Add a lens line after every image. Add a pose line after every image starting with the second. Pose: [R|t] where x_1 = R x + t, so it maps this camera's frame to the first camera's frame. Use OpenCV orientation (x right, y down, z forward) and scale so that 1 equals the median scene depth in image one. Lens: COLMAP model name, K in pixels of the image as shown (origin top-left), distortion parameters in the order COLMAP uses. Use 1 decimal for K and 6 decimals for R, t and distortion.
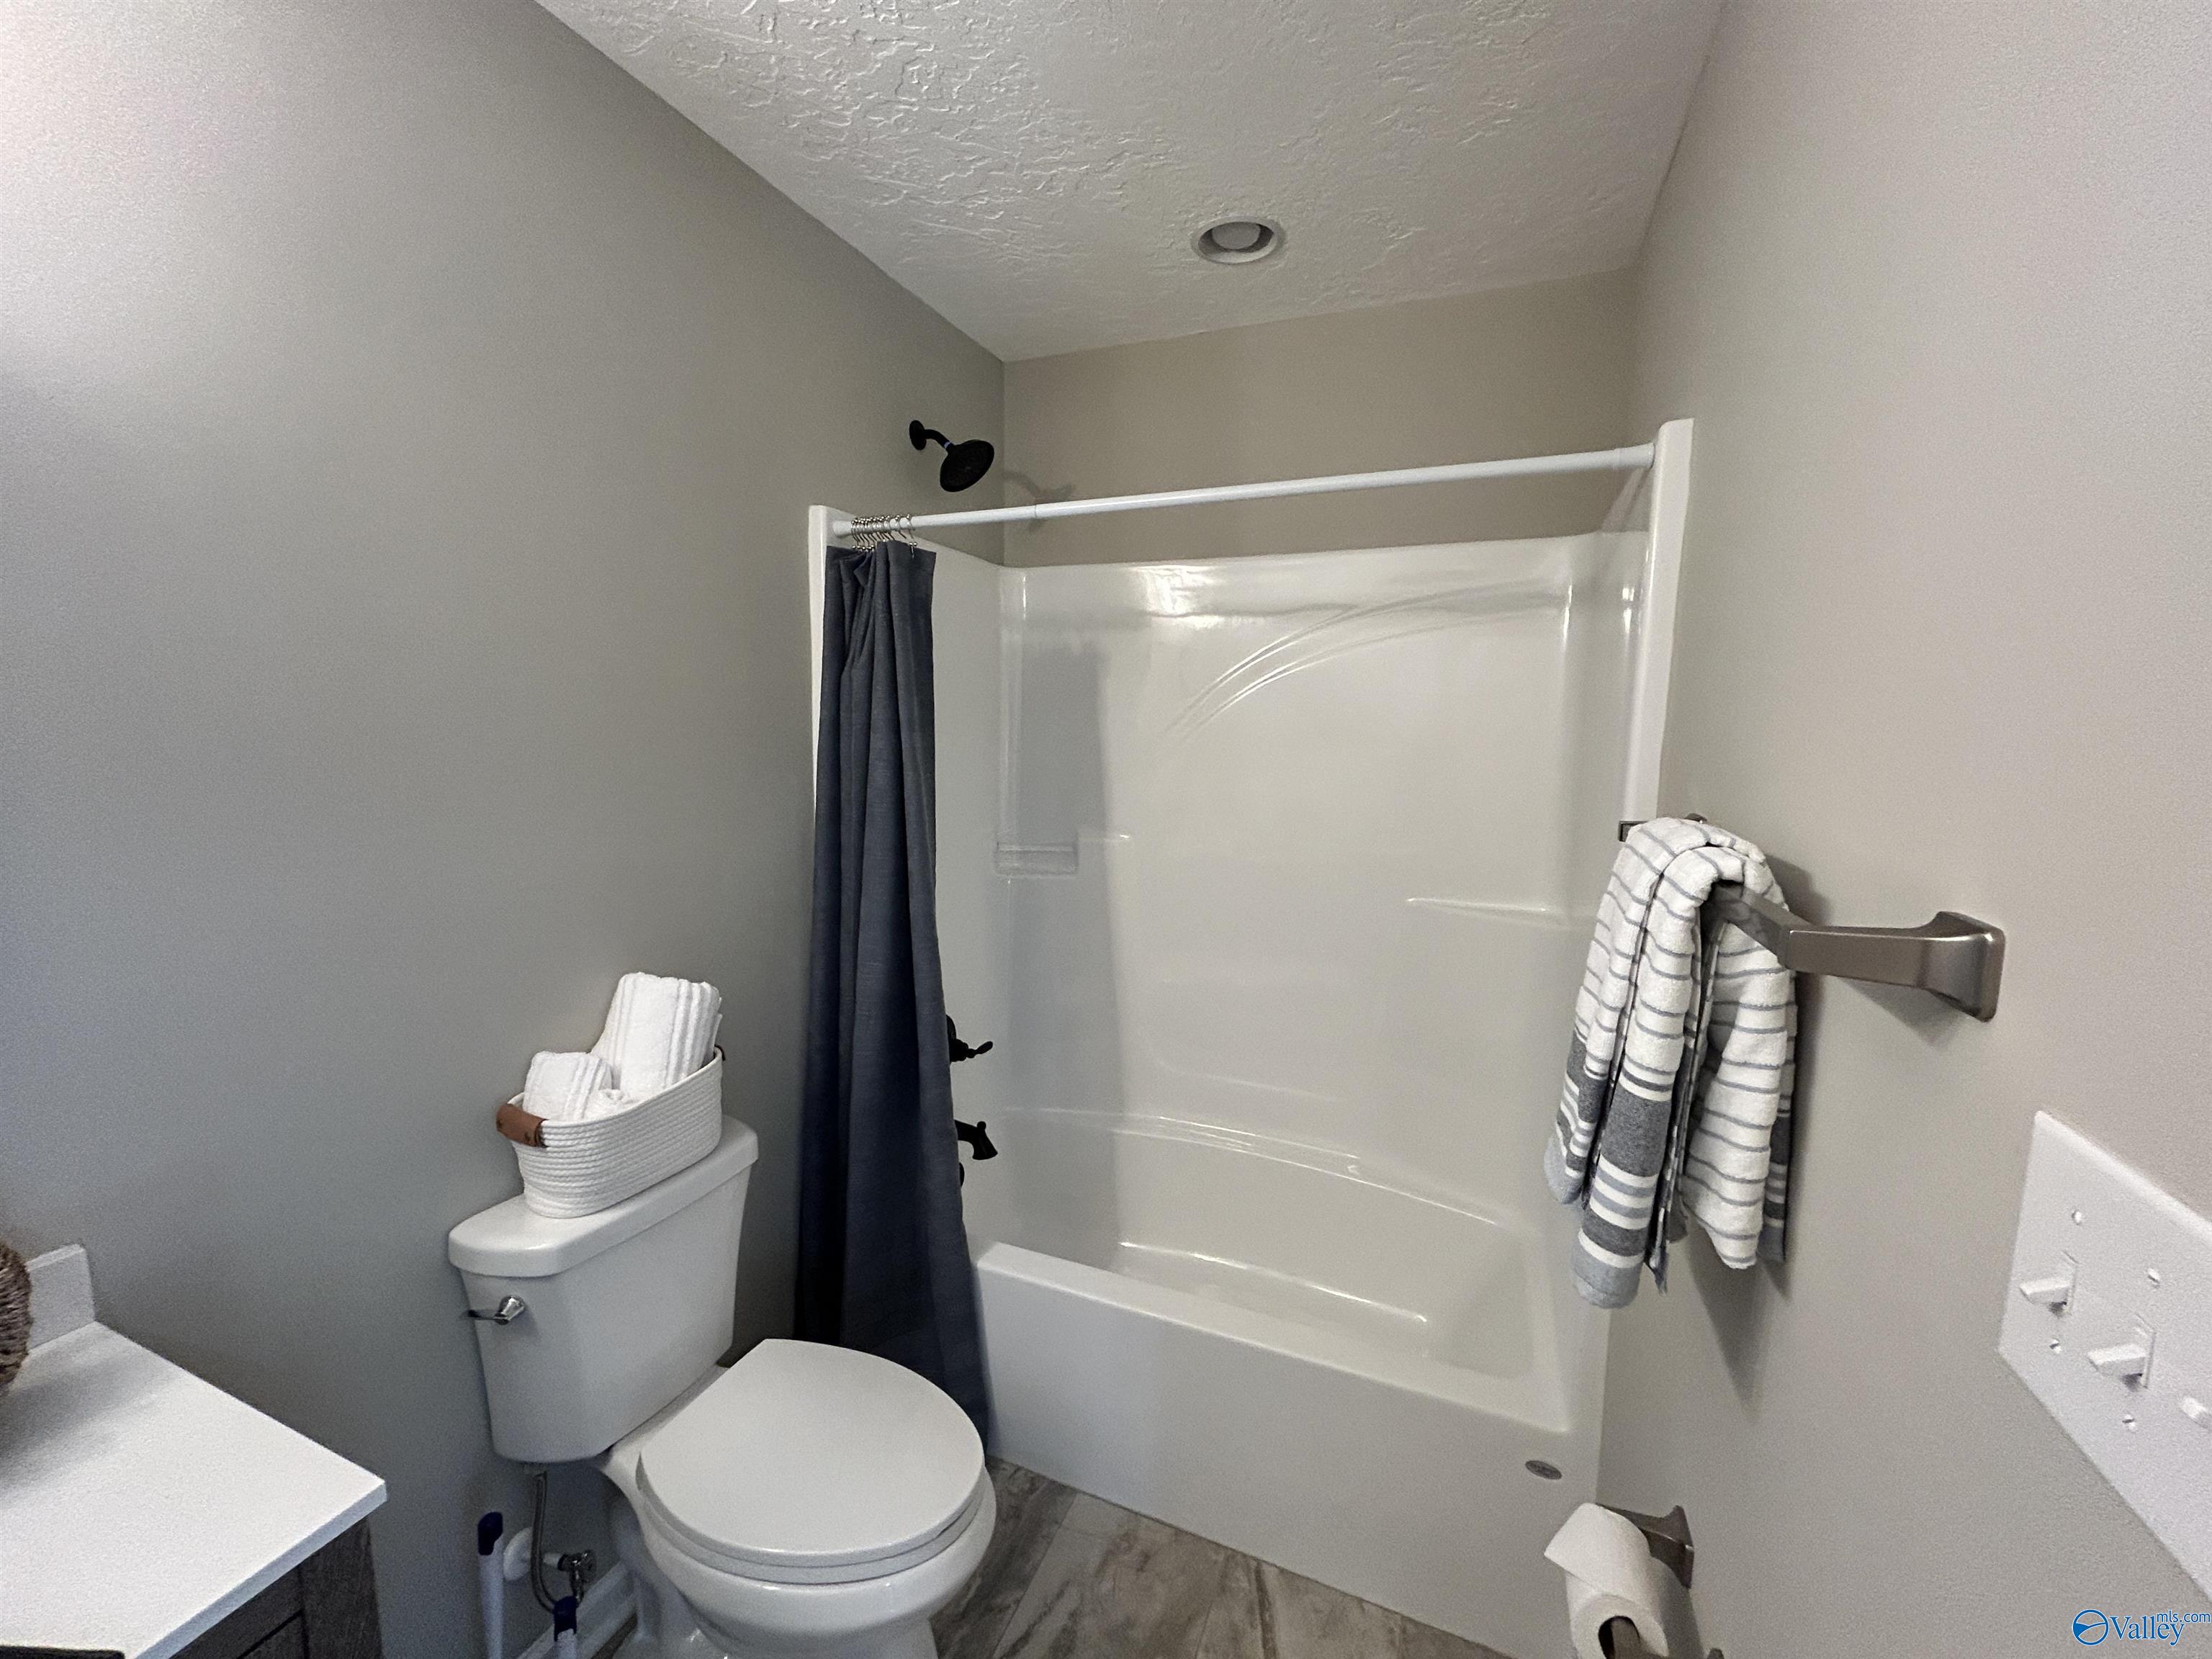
lens RADIAL K [[889.7, 0, 1106.0], [0, 889.7, 829.5], [0, 0, 1]] dist [0.000746, 0.000356]
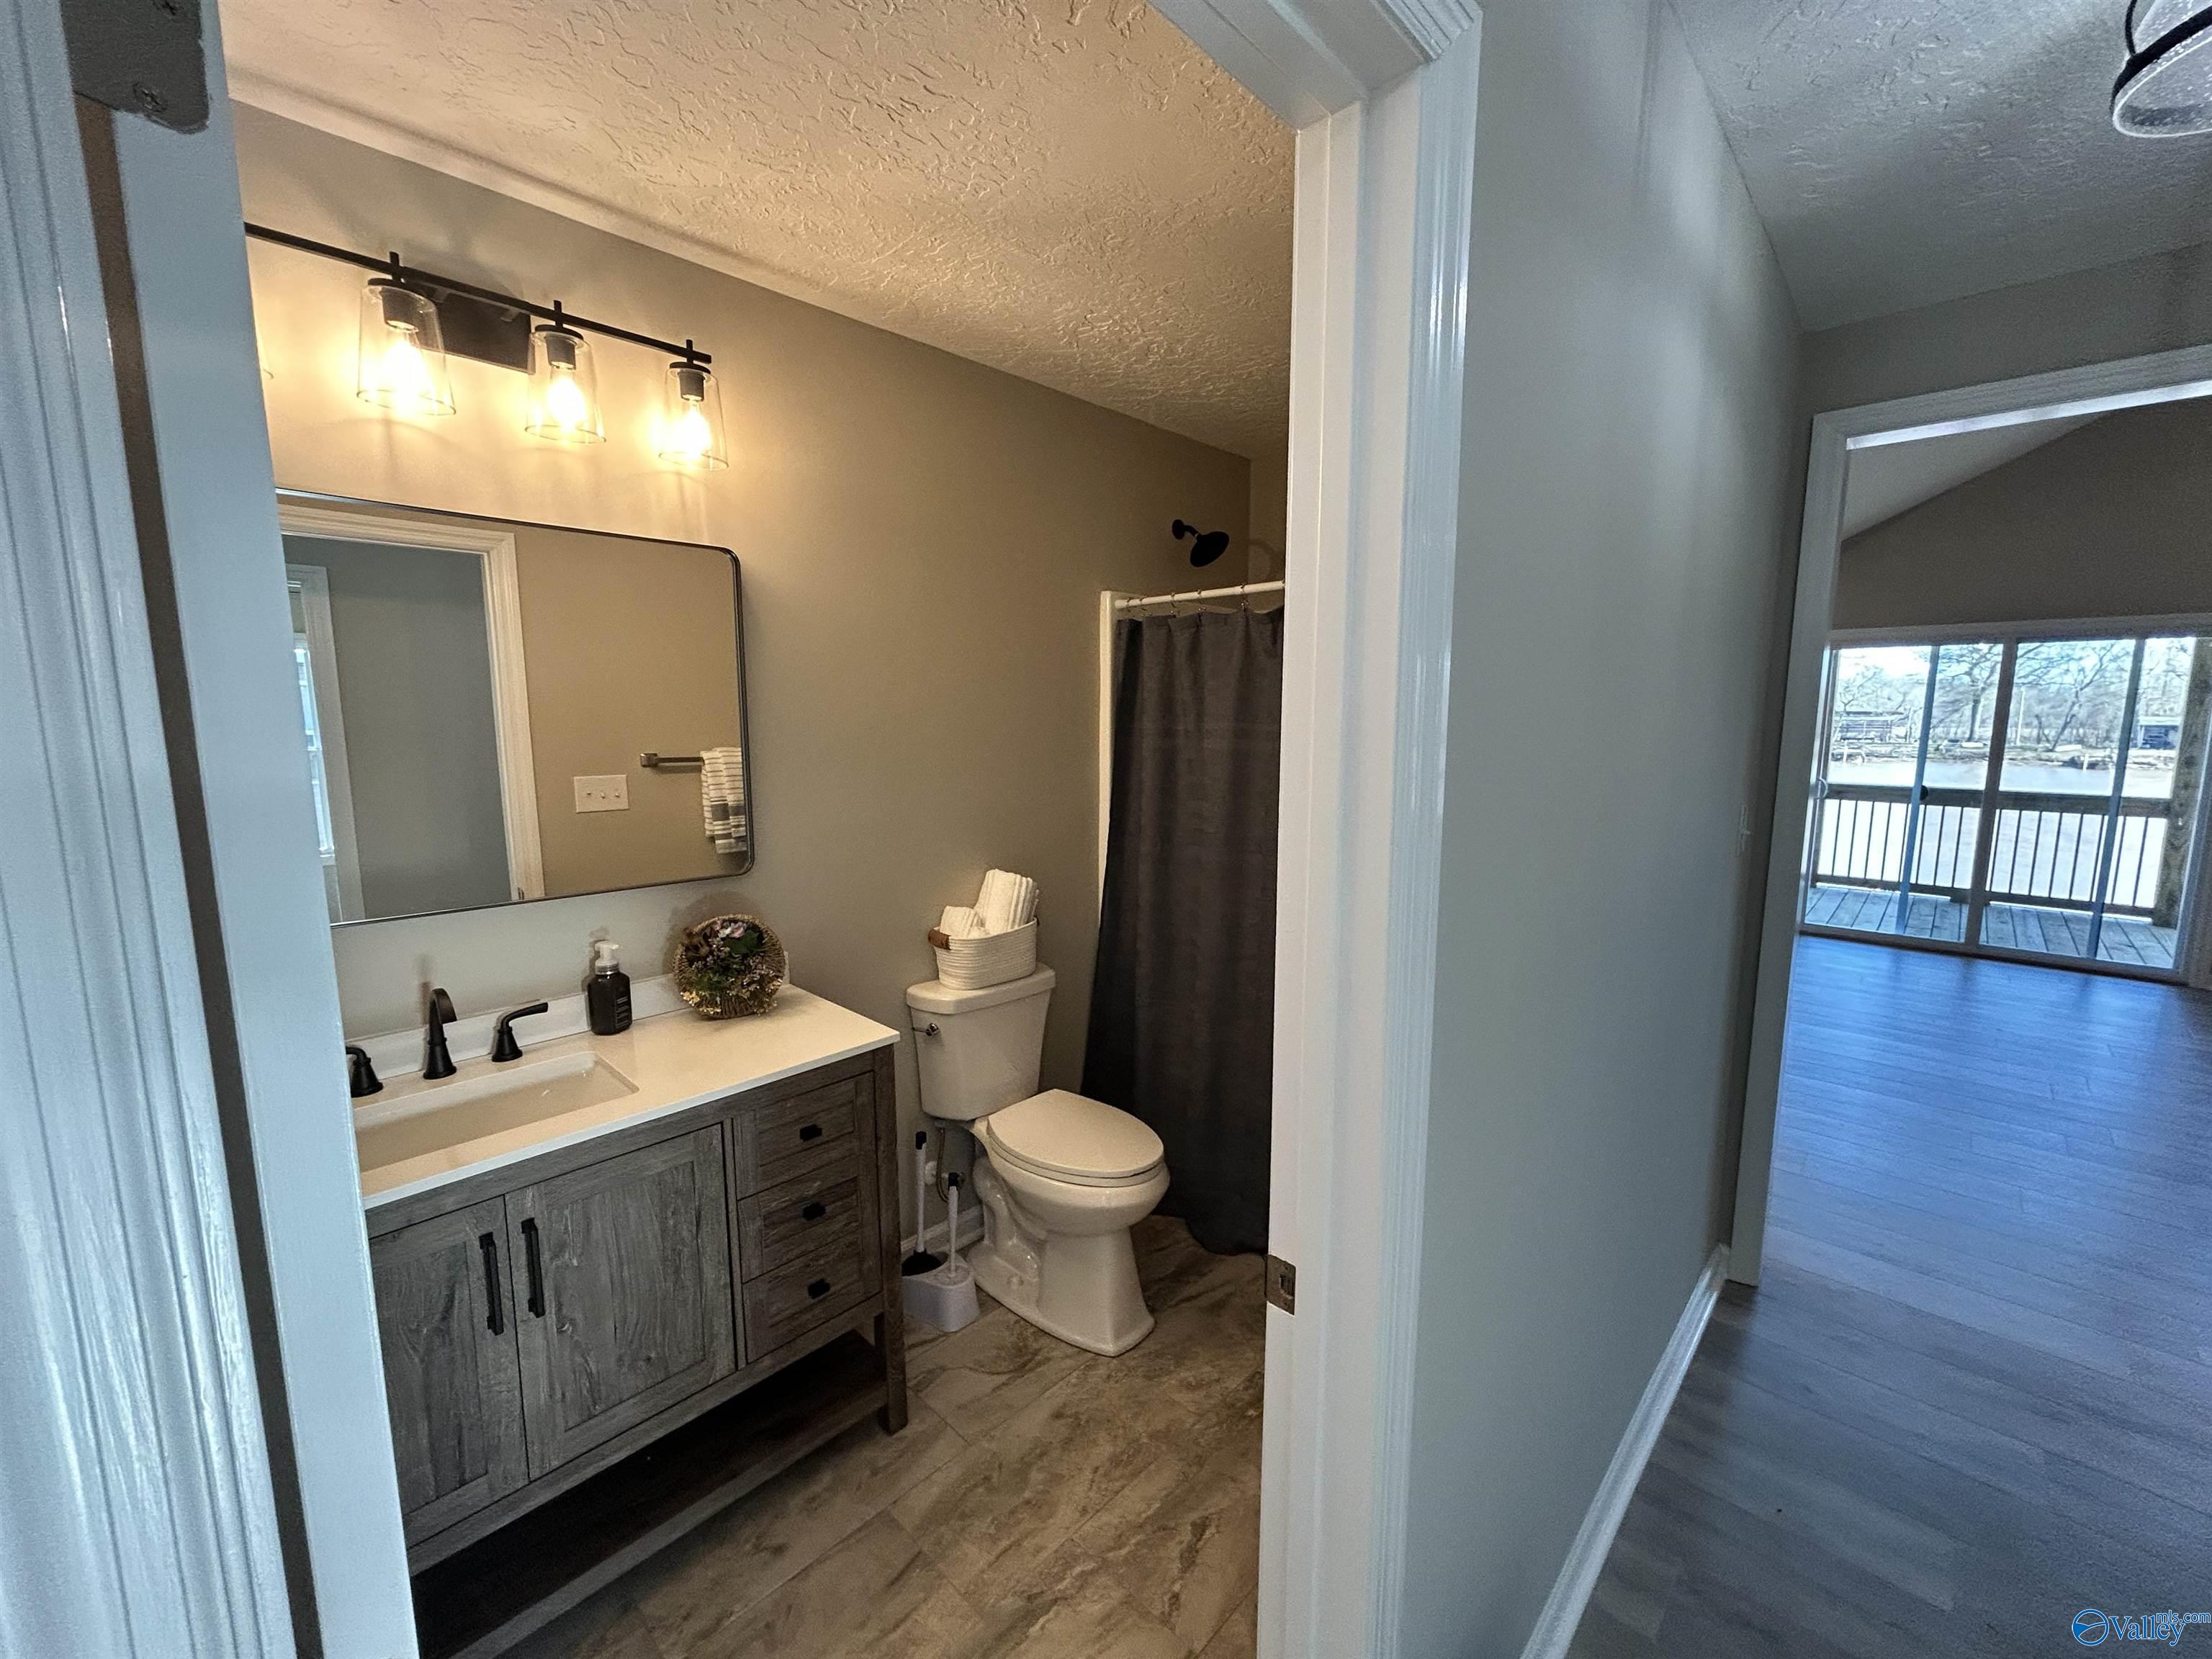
lens RADIAL K [[889.7, 0, 1106.0], [0, 889.7, 829.5], [0, 0, 1]] dist [0.000746, 0.000356]
pose [[0.932273, 0.028491, -0.360633, 0.348543], [-0.029852, 0.999553, 0.001799, 0.074970], [0.360523, 0.009088, 0.932706, -0.633110]]
